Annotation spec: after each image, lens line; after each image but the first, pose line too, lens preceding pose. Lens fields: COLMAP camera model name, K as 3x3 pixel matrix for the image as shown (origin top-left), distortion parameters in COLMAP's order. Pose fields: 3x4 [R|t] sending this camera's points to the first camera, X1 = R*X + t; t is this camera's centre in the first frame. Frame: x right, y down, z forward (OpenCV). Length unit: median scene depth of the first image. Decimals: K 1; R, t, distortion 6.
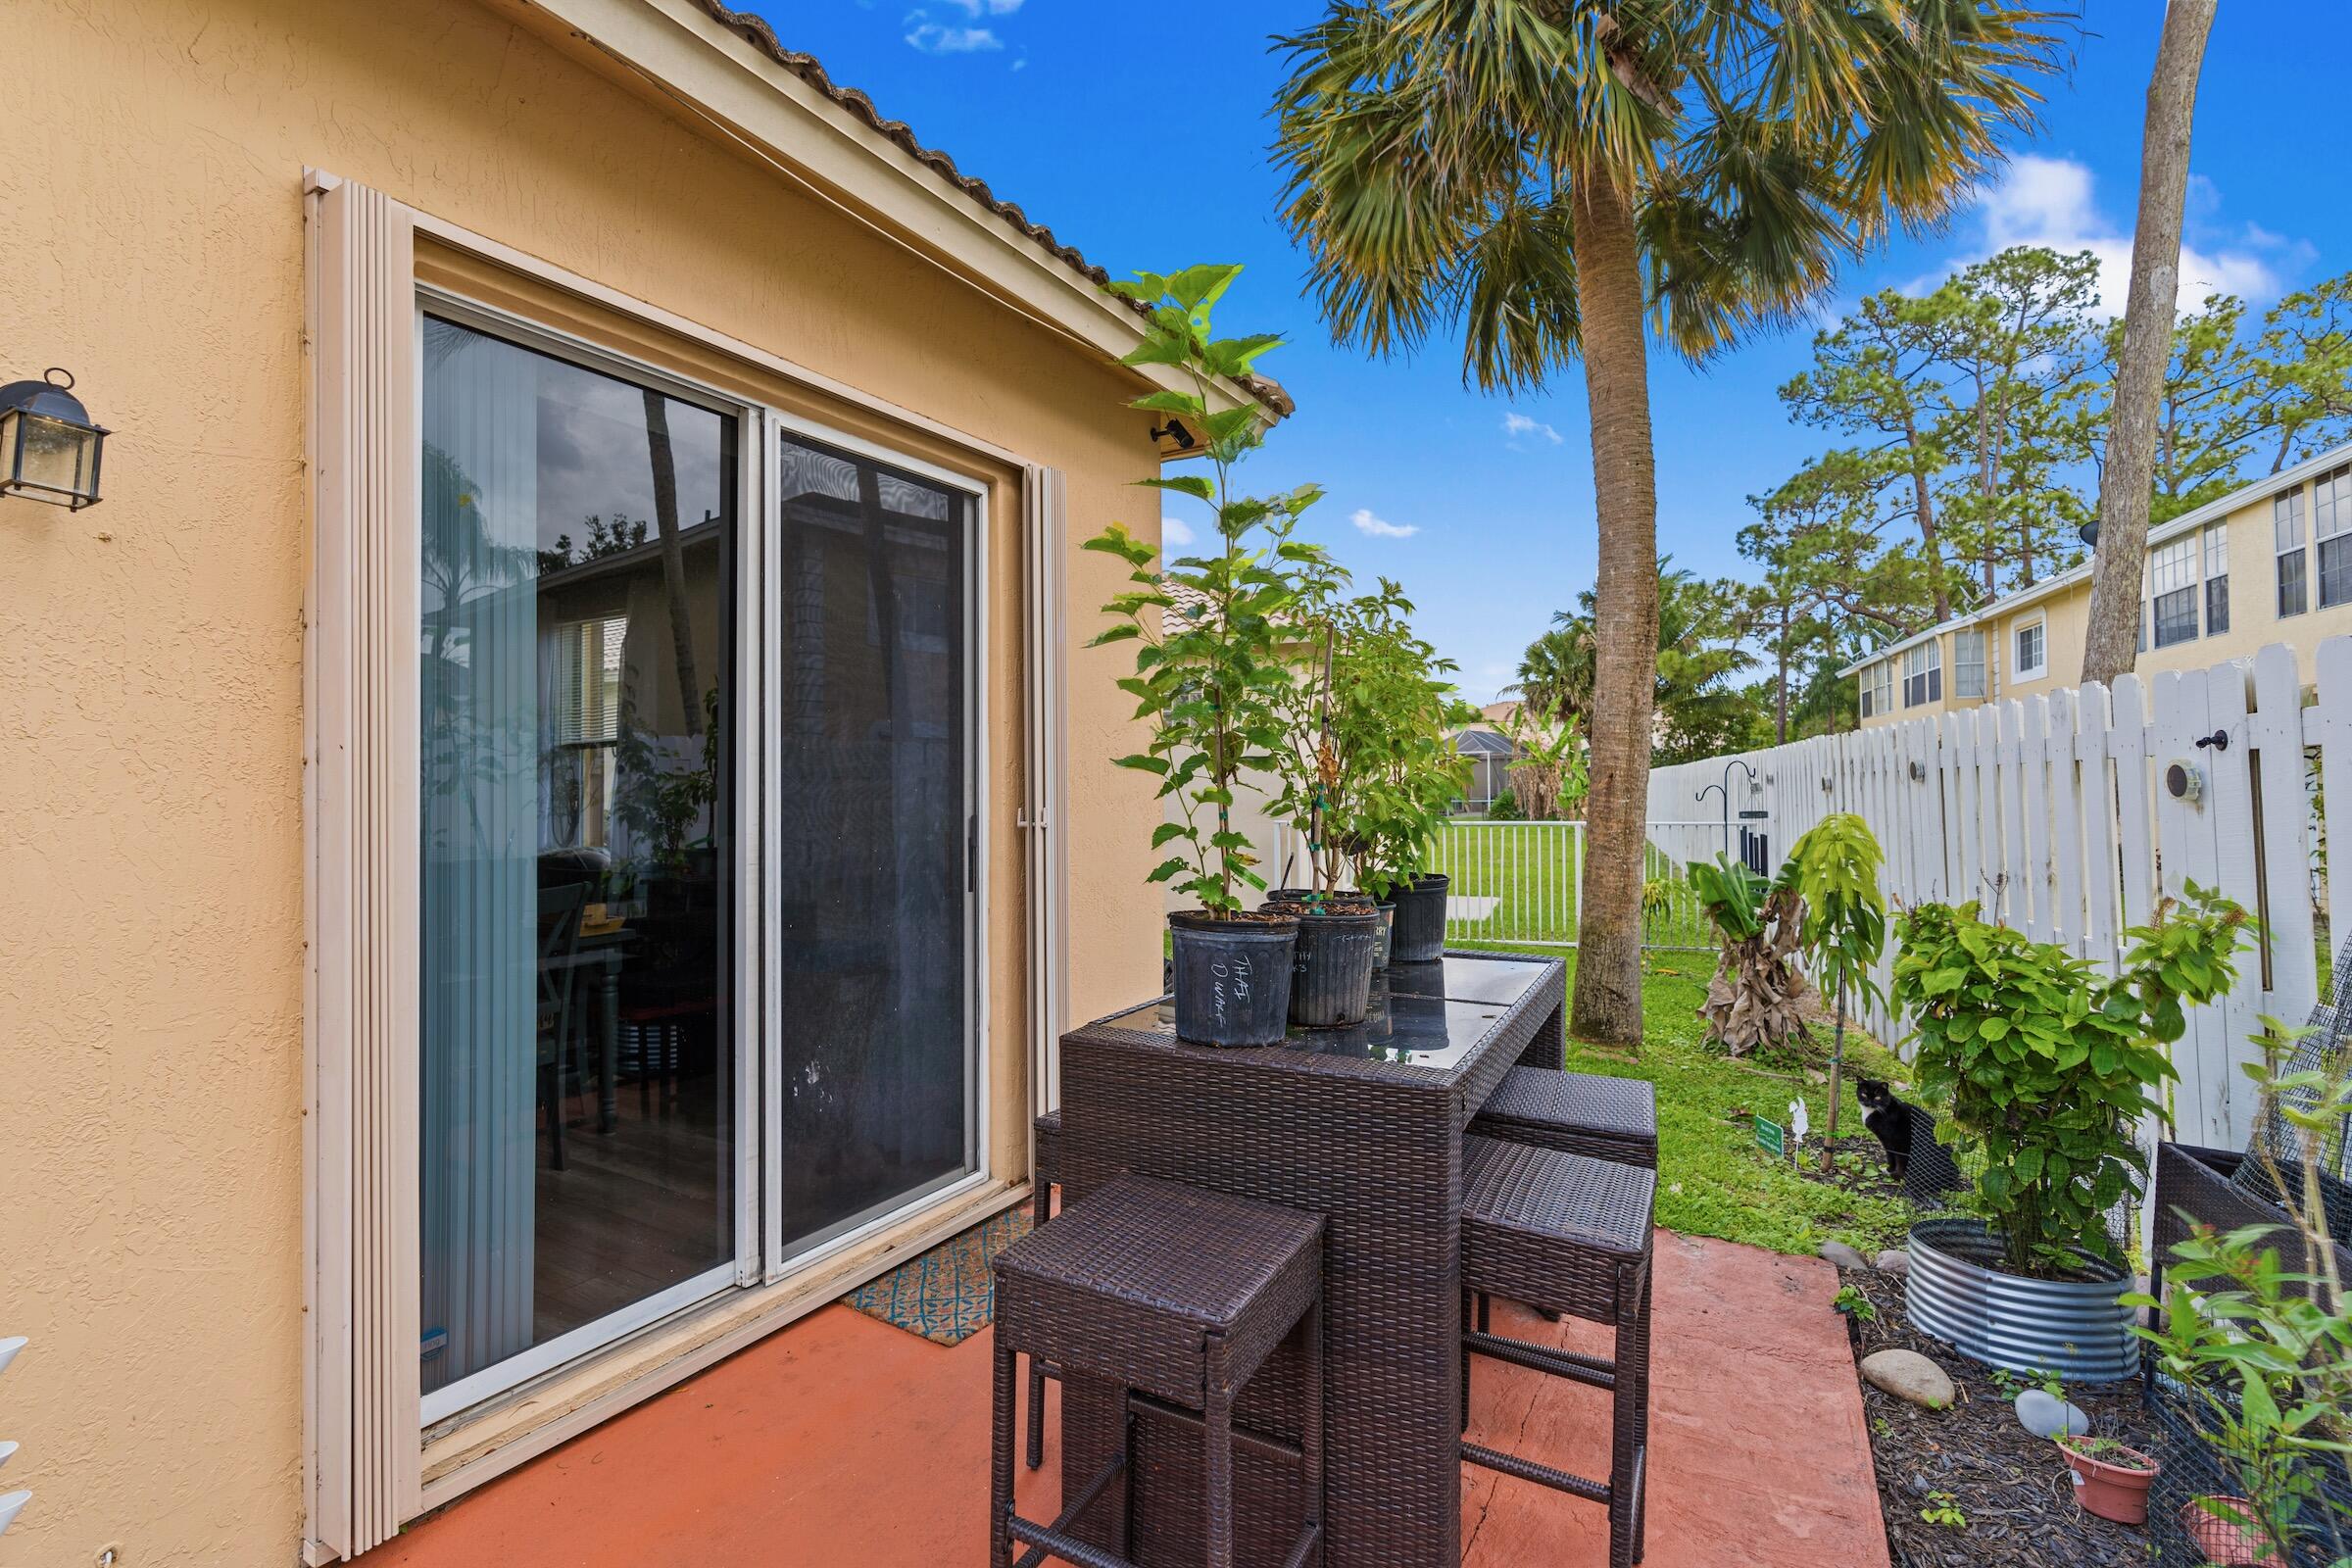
lens RADIAL K [[1070.3, 0, 1146.9], [0, 1070.3, 754.7], [0, 0, 1]] dist [0.001180, -0.000605]
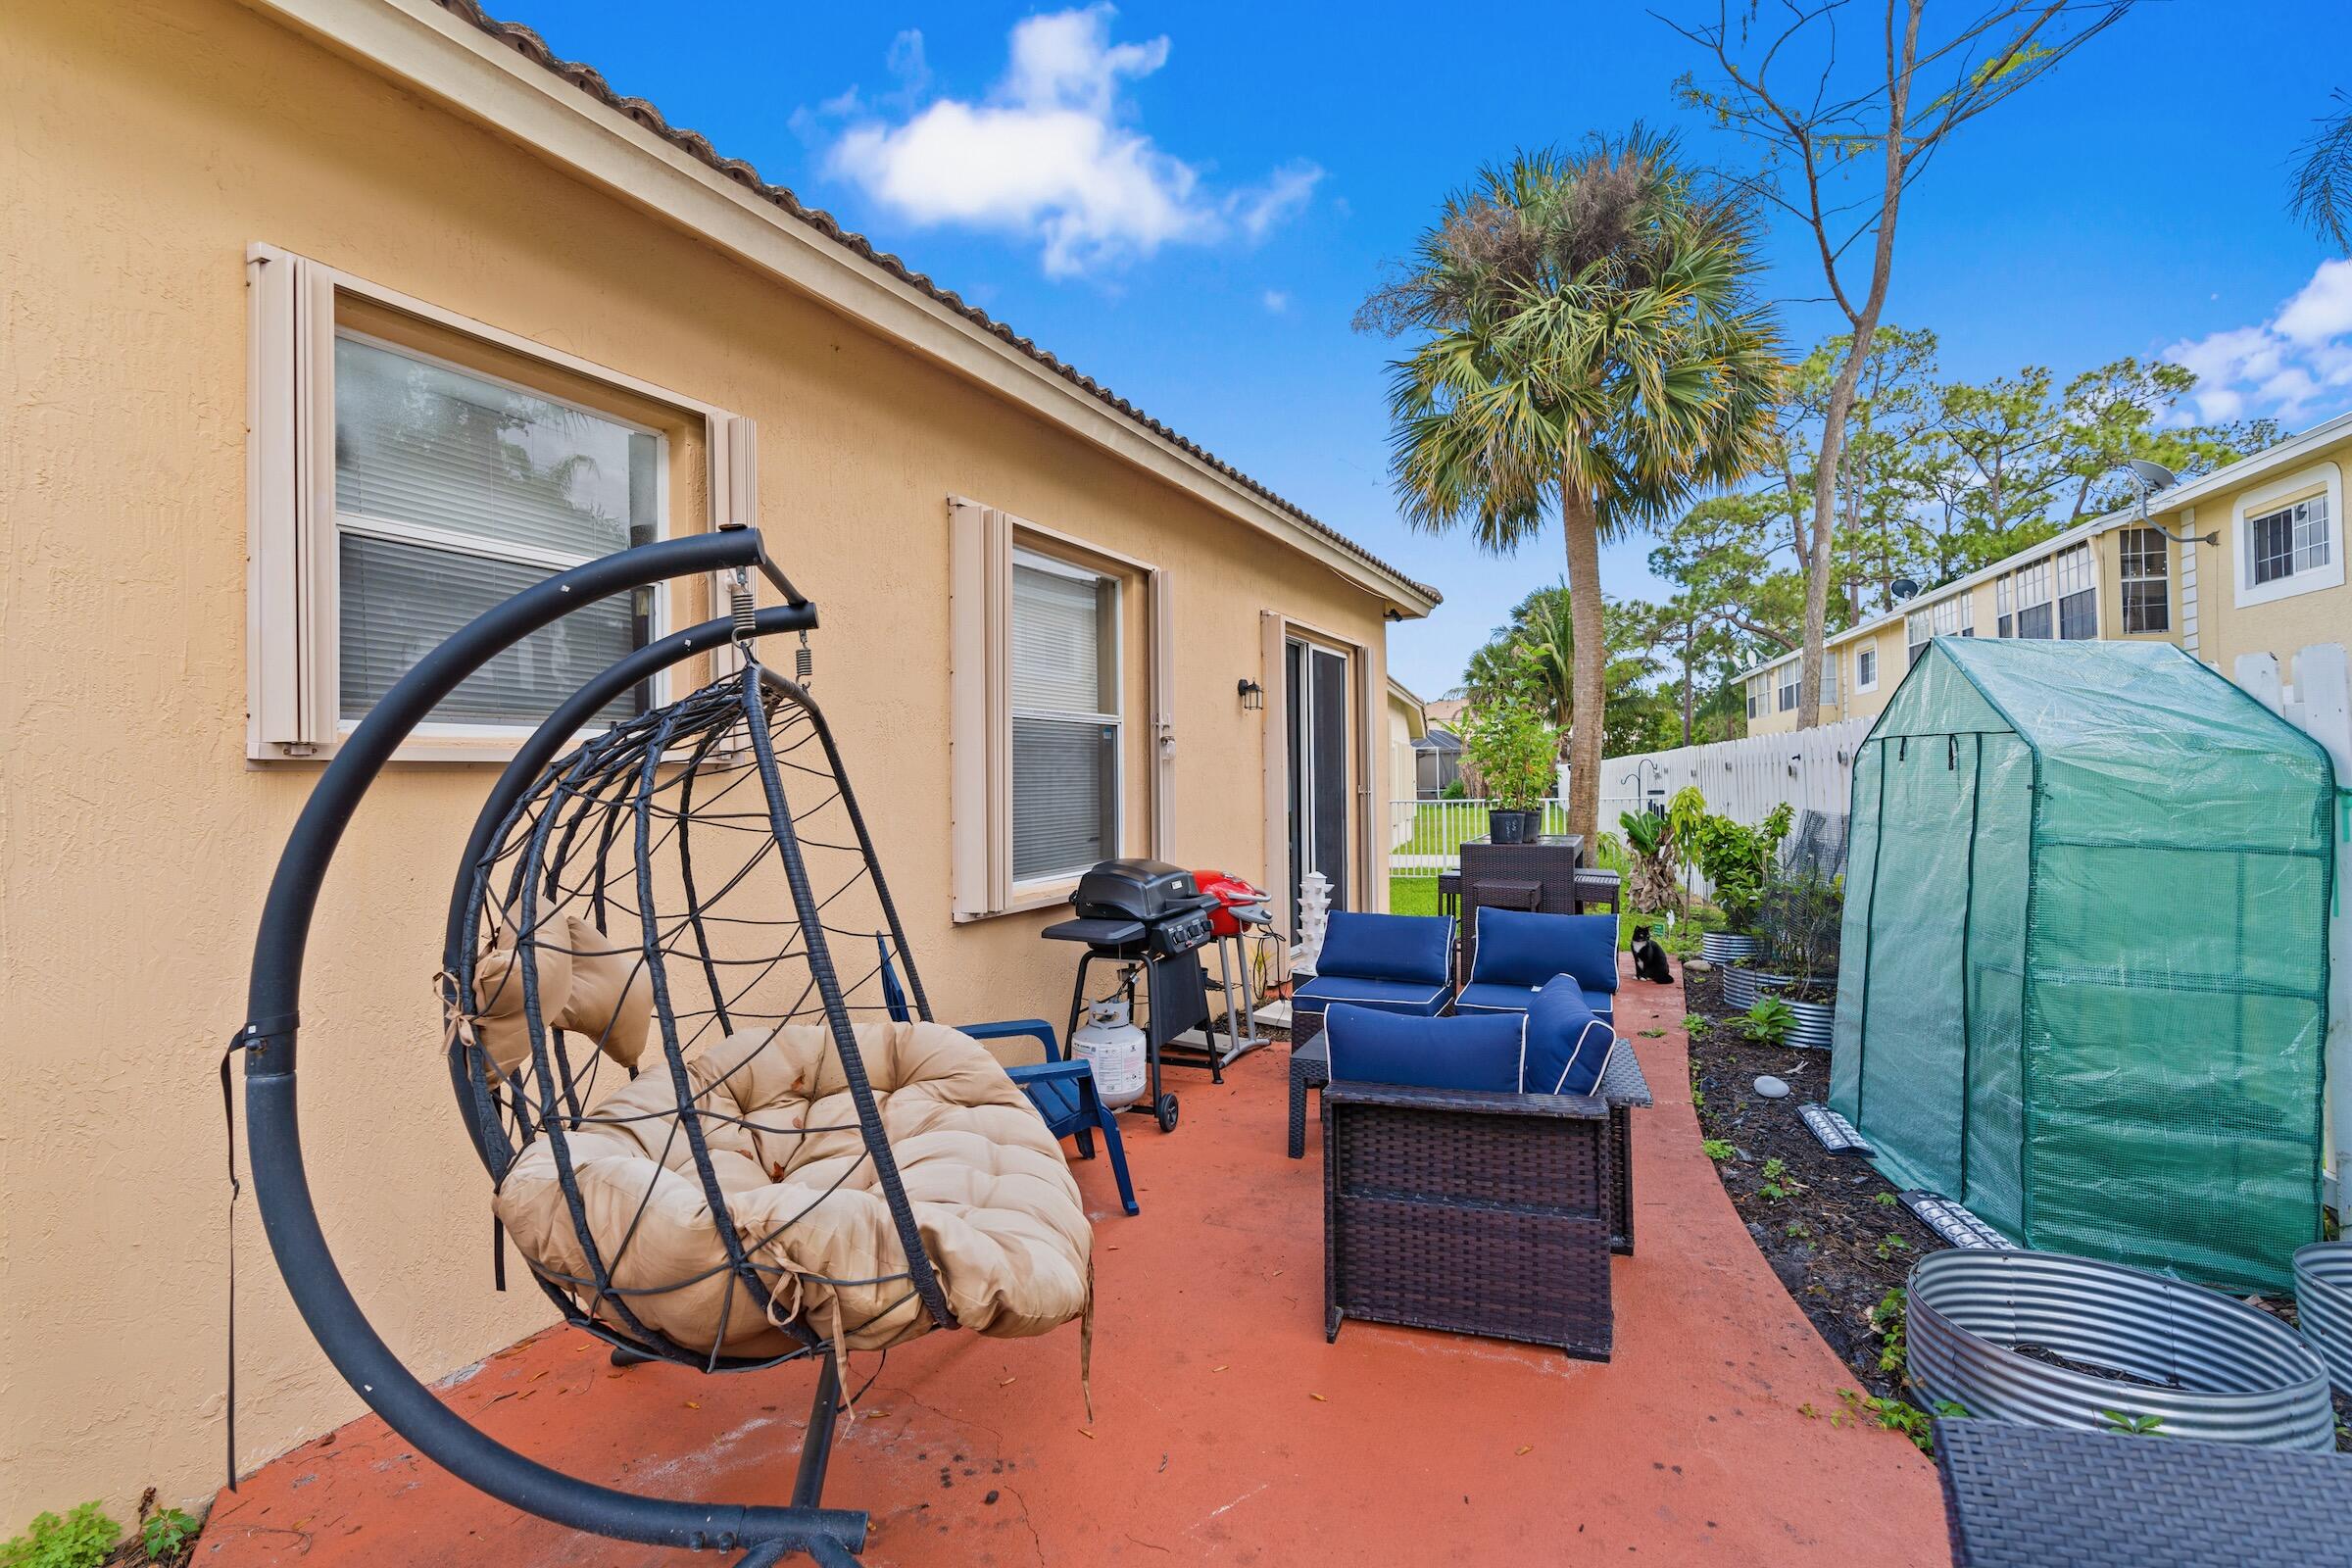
lens RADIAL K [[1070.3, 0, 1143.0], [0, 1070.3, 743.3], [0, 0, 1]] dist [0.001180, -0.000605]
pose [[0.998156, -0.005903, 0.060407, -0.074446], [0.006252, 0.999965, -0.005596, -0.003470], [-0.060372, 0.005964, 0.998158, -0.138790]]
